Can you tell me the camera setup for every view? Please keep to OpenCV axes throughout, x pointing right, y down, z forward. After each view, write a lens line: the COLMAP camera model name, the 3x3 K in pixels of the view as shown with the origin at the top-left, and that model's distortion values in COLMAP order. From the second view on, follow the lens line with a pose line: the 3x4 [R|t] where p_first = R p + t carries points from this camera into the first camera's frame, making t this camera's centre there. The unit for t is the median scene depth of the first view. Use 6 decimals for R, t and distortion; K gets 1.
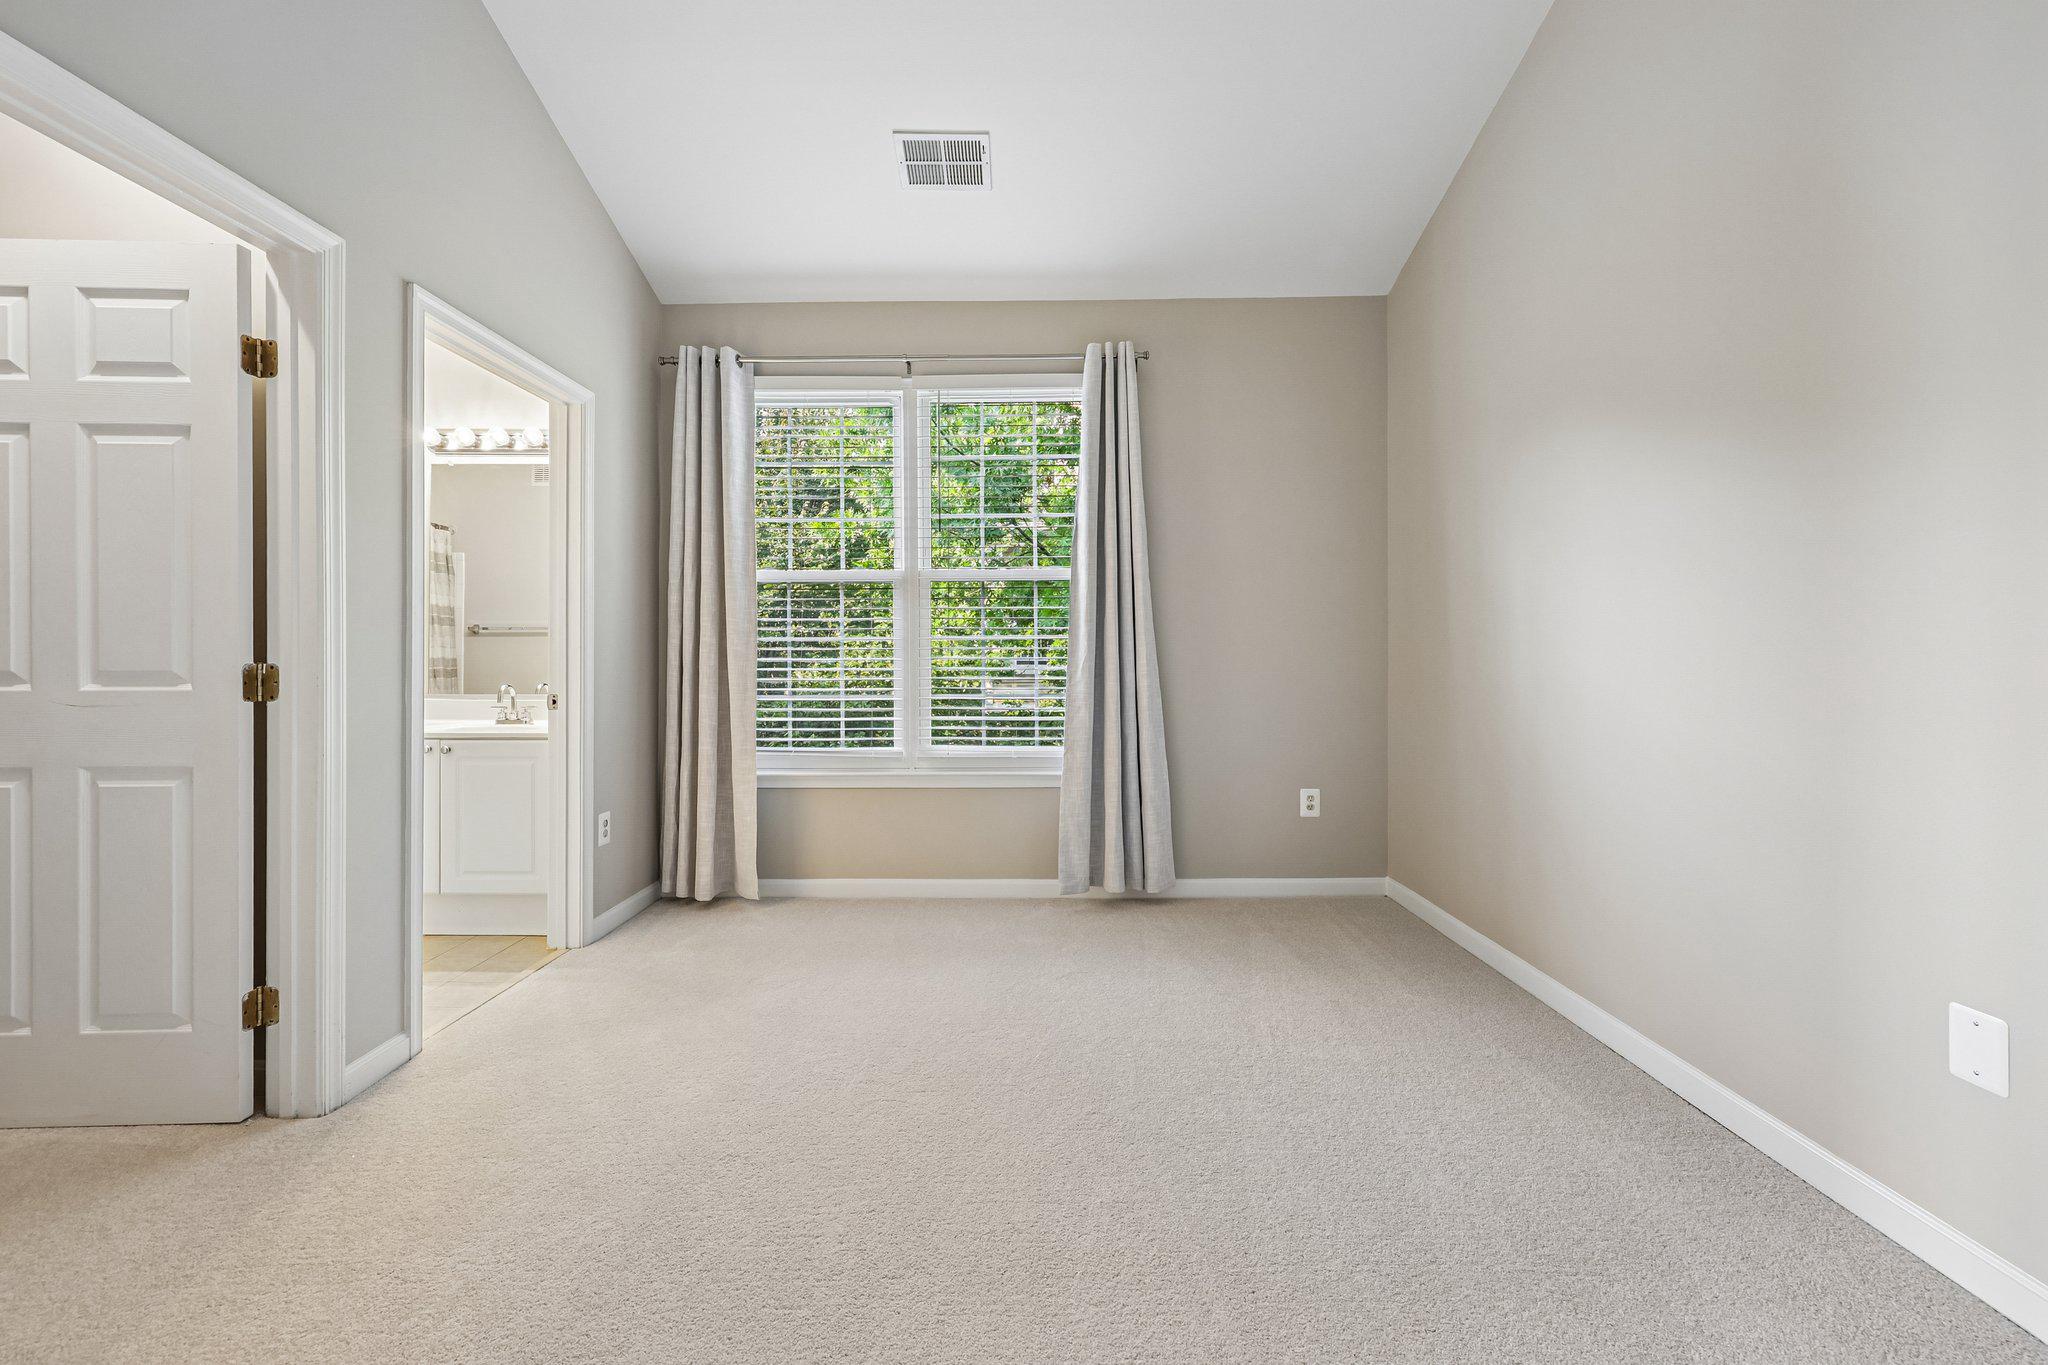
lens RADIAL K [[849.3, 0, 1023.2], [0, 849.3, 655.6], [0, 0, 1]] dist [-0.000756, -0.000082]
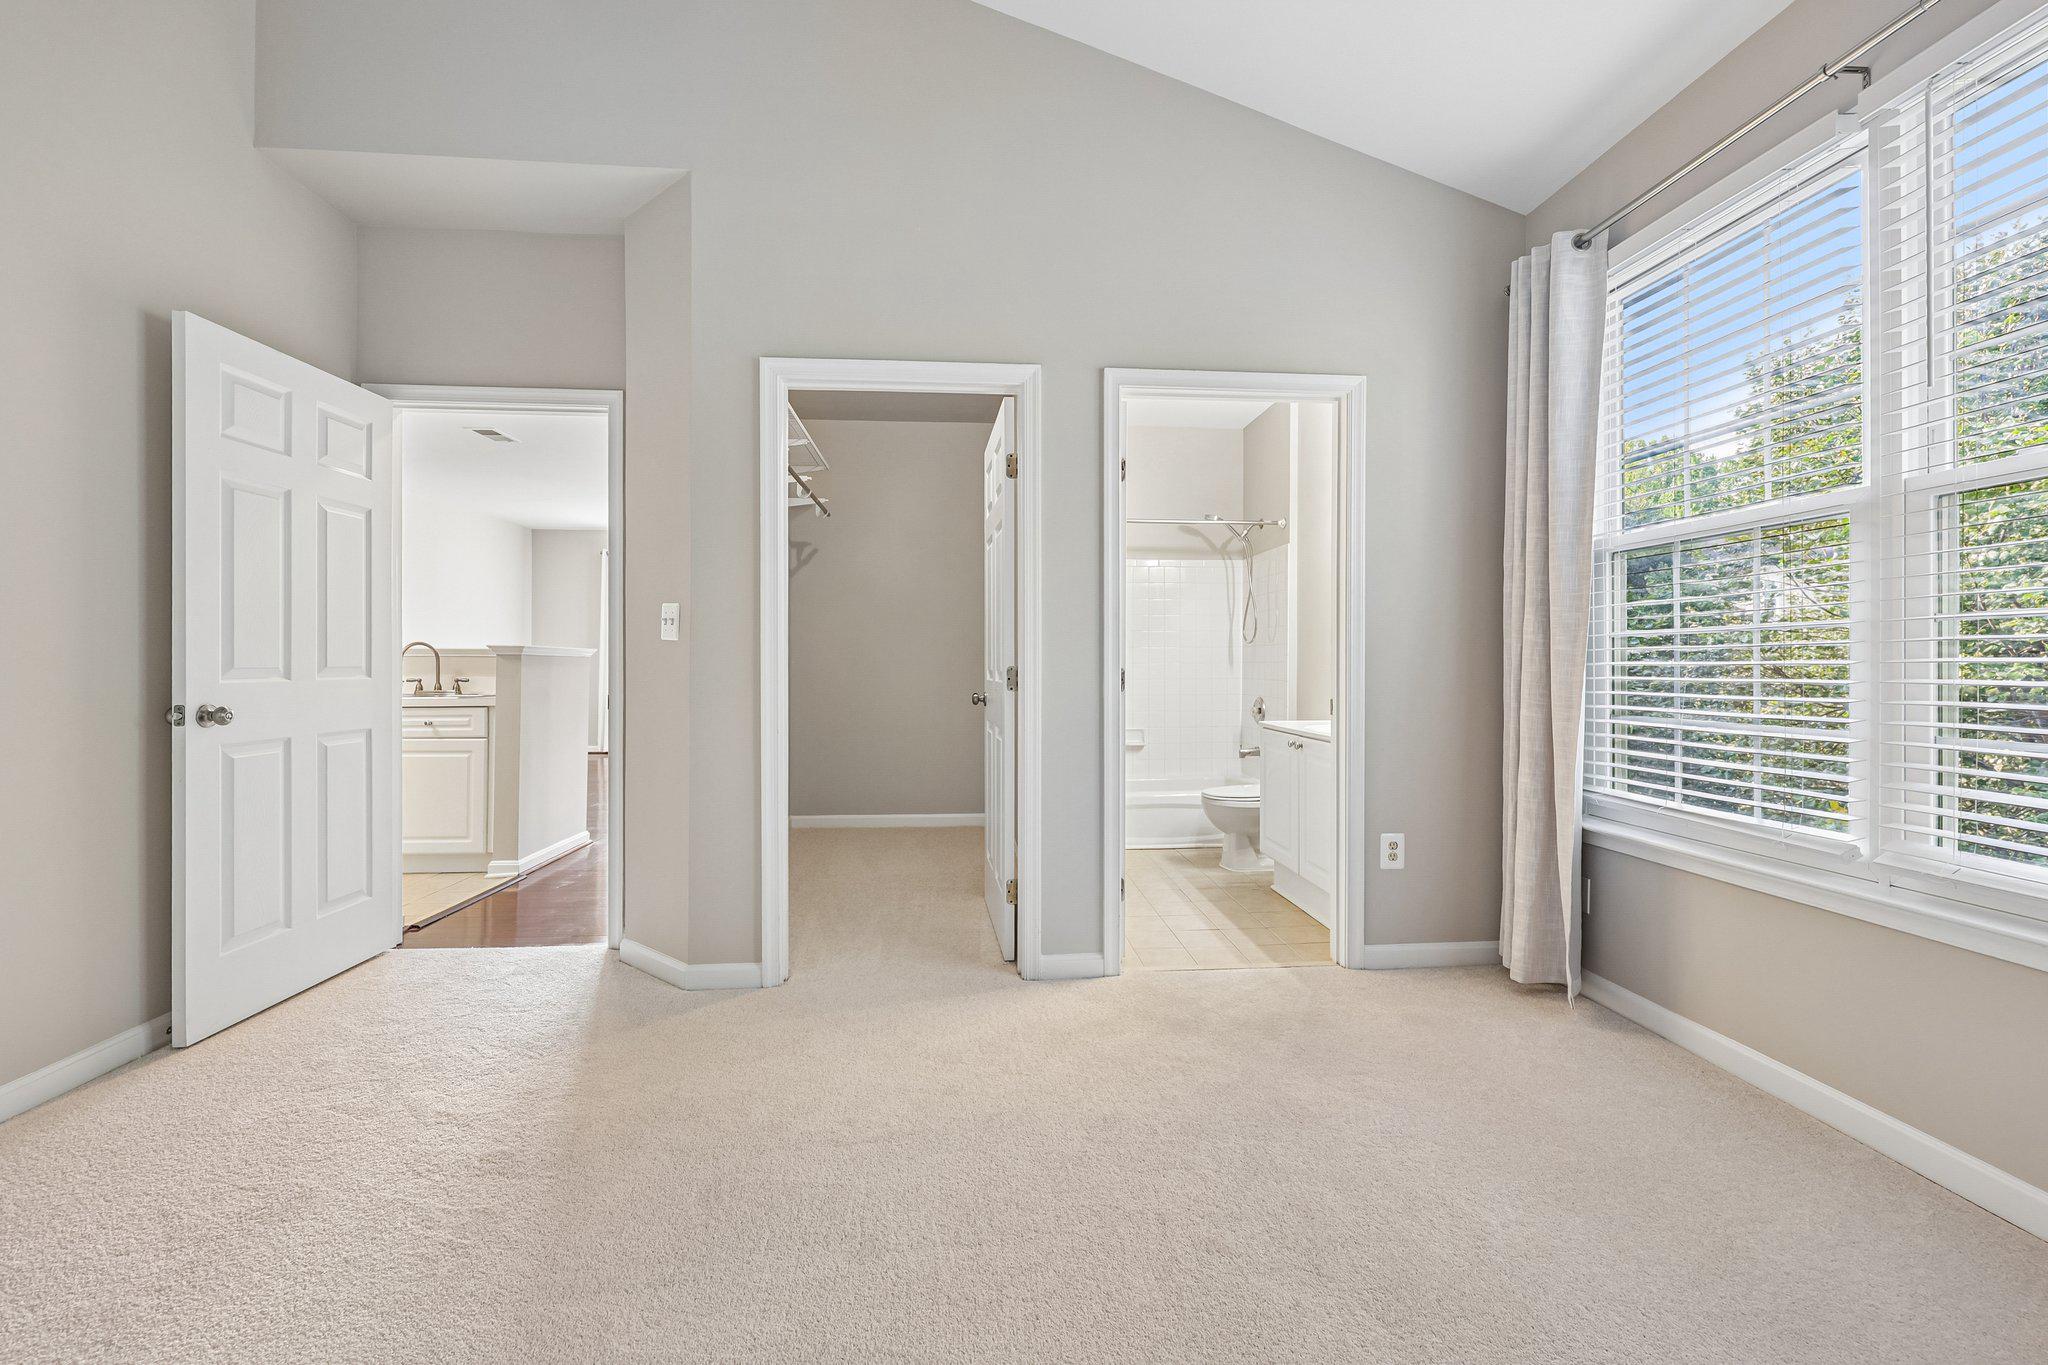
lens RADIAL K [[830.5, 0, 1025.5], [0, 830.5, 663.6], [0, 0, 1]] dist [-0.001172, -0.000179]
pose [[0.084779, -0.002144, -0.996397, 0.304164], [0.003761, 0.999991, -0.001832, 0.003952], [0.996393, -0.003592, 0.084787, 0.463078]]
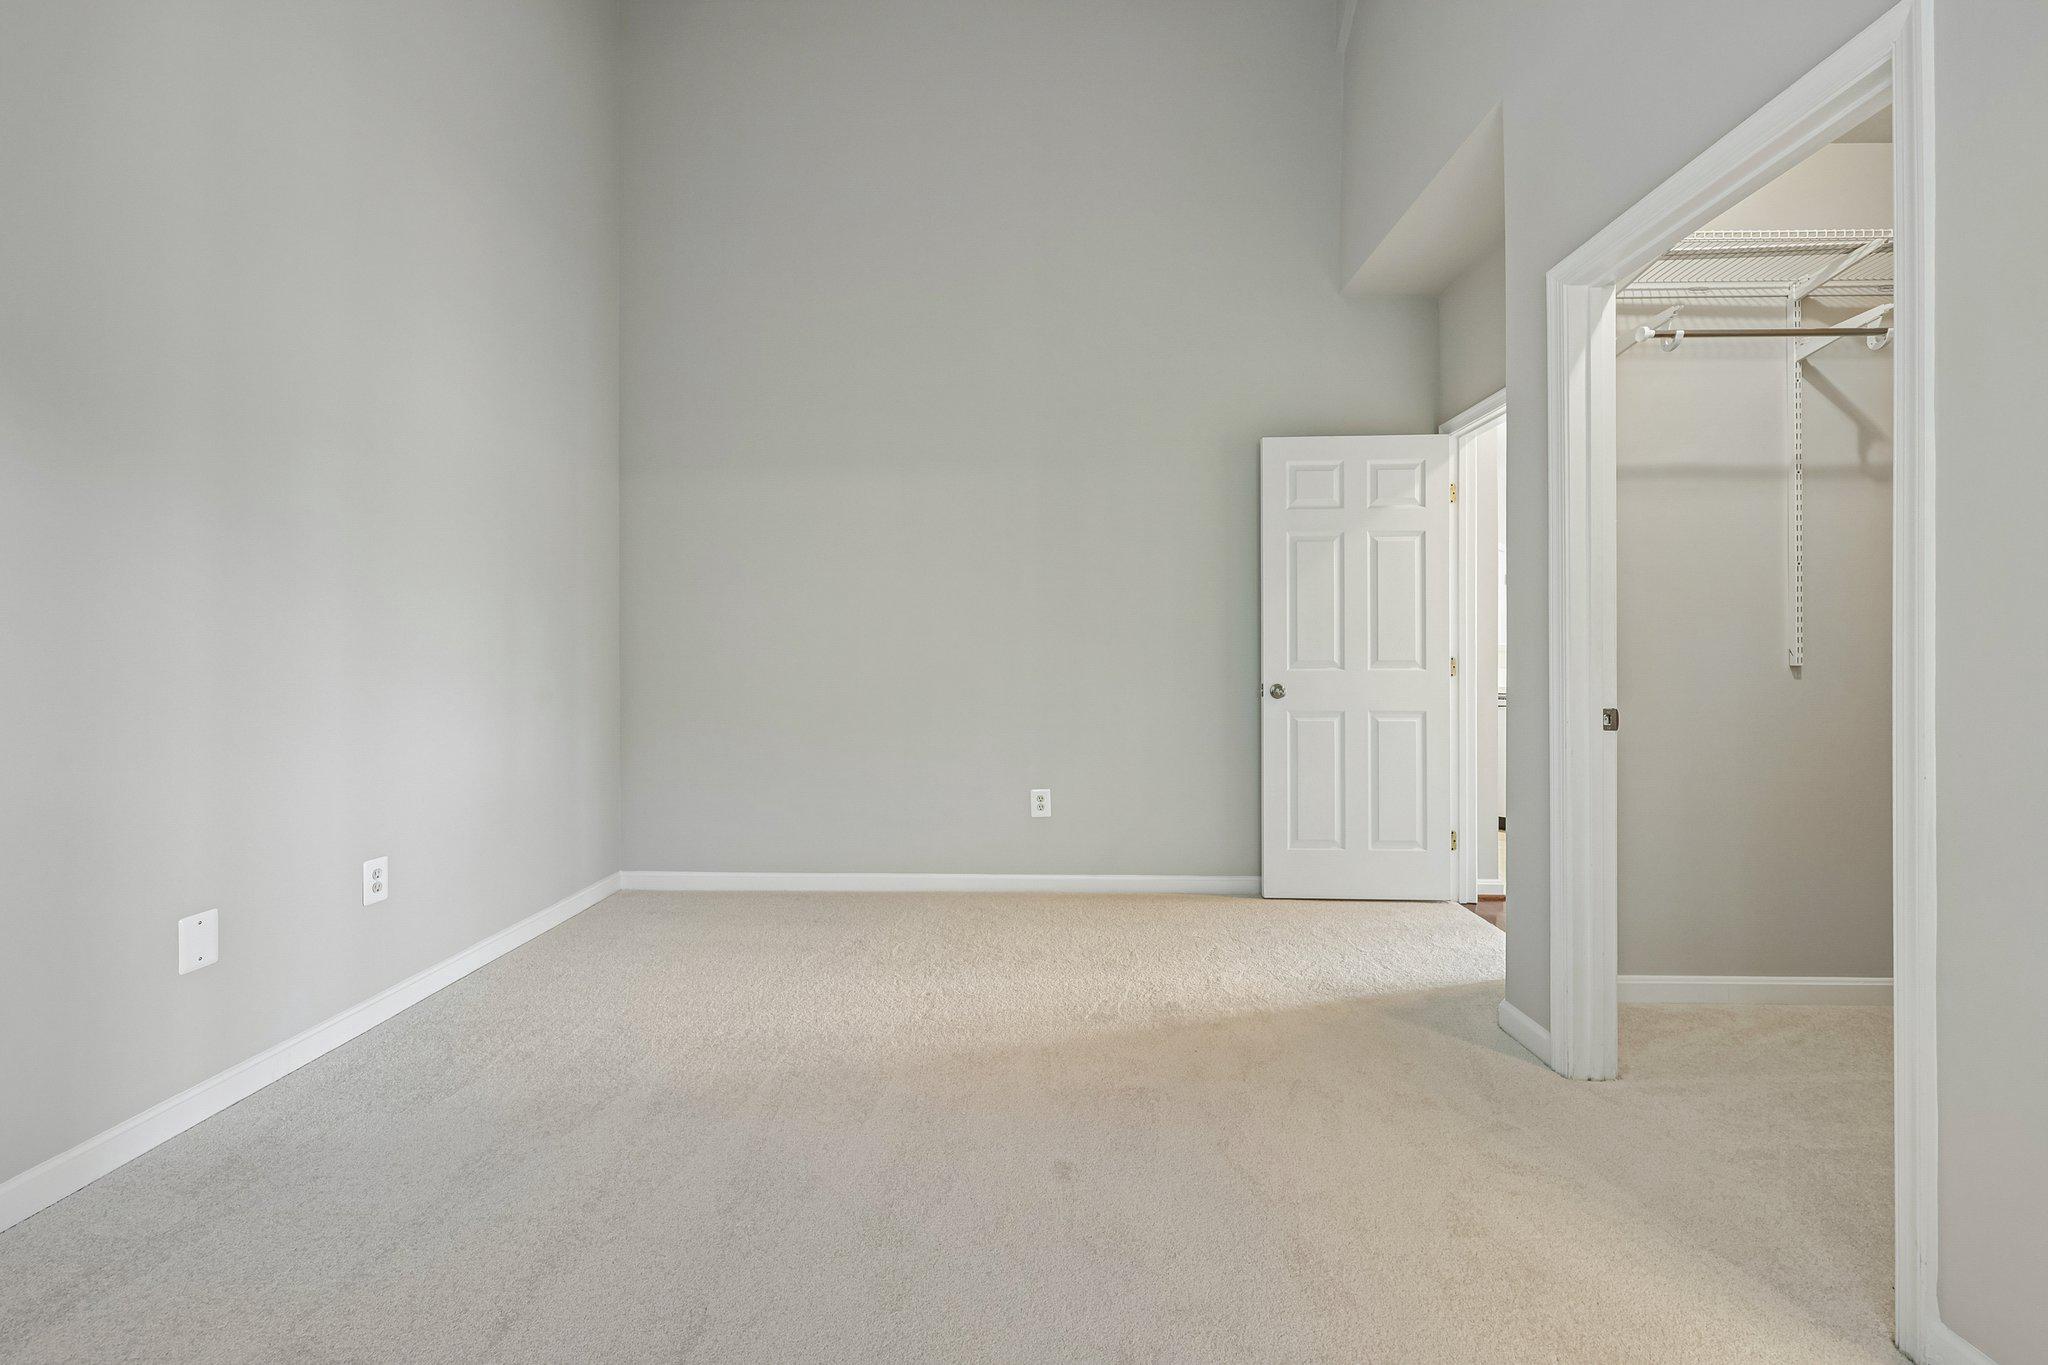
lens RADIAL K [[830.5, 0, 1025.5], [0, 830.5, 663.6], [0, 0, 1]] dist [-0.001172, -0.000179]
pose [[-0.999927, -0.003384, 0.011637, -0.077198], [-0.003354, 0.999991, 0.002541, 0.005258], [-0.011646, 0.002501, -0.999929, 0.868277]]
